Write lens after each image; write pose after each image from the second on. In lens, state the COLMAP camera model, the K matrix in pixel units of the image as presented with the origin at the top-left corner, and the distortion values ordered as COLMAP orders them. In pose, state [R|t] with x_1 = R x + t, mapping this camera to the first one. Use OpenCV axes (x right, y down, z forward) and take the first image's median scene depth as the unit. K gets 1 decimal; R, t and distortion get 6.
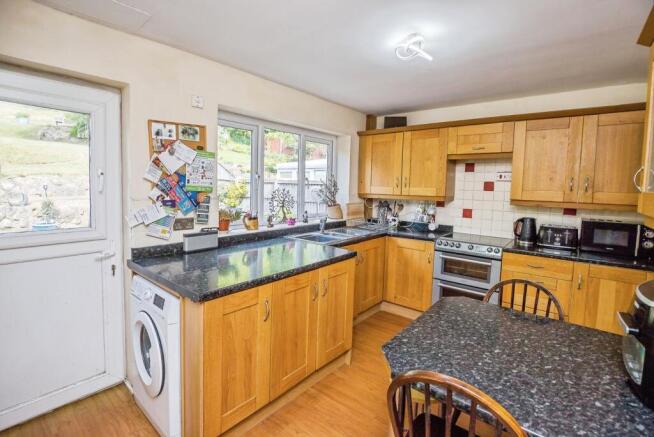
lens RADIAL K [[307.8, 0, 327.3], [0, 307.8, 203.9], [0, 0, 1]] dist [-0.001039, -0.000060]
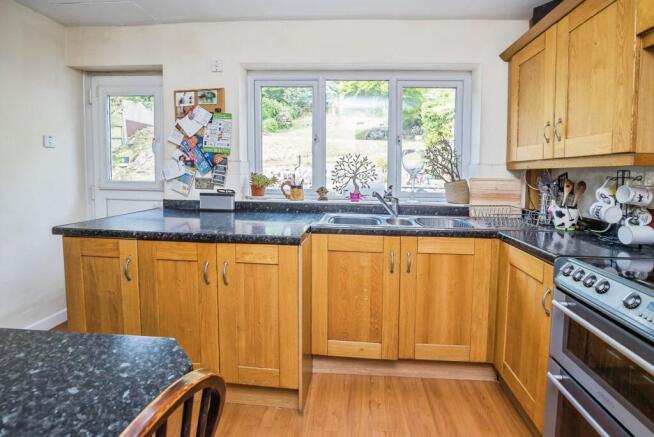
lens RADIAL K [[318.9, 0, 329.9], [0, 318.9, 188.5], [0, 0, 1]] dist [-0.020553, -0.000045]
pose [[0.581409, 0.035020, -0.812857, 0.683015], [-0.057933, 0.998319, 0.001573, 0.055899], [0.811546, 0.046176, 0.582461, 0.710660]]
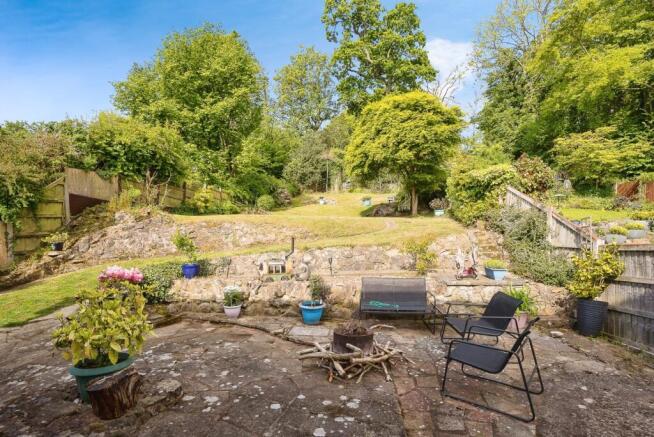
lens RADIAL K [[318.1, 0, 327.0], [0, 318.1, 218.5], [0, 0, 1]] dist [-0.001061, -0.000127]
pose [[0.567451, -0.099676, -0.817352, -0.486950], [-0.044025, 0.987553, -0.150997, -0.109493], [0.822230, 0.121667, 0.556000, 1.488882]]
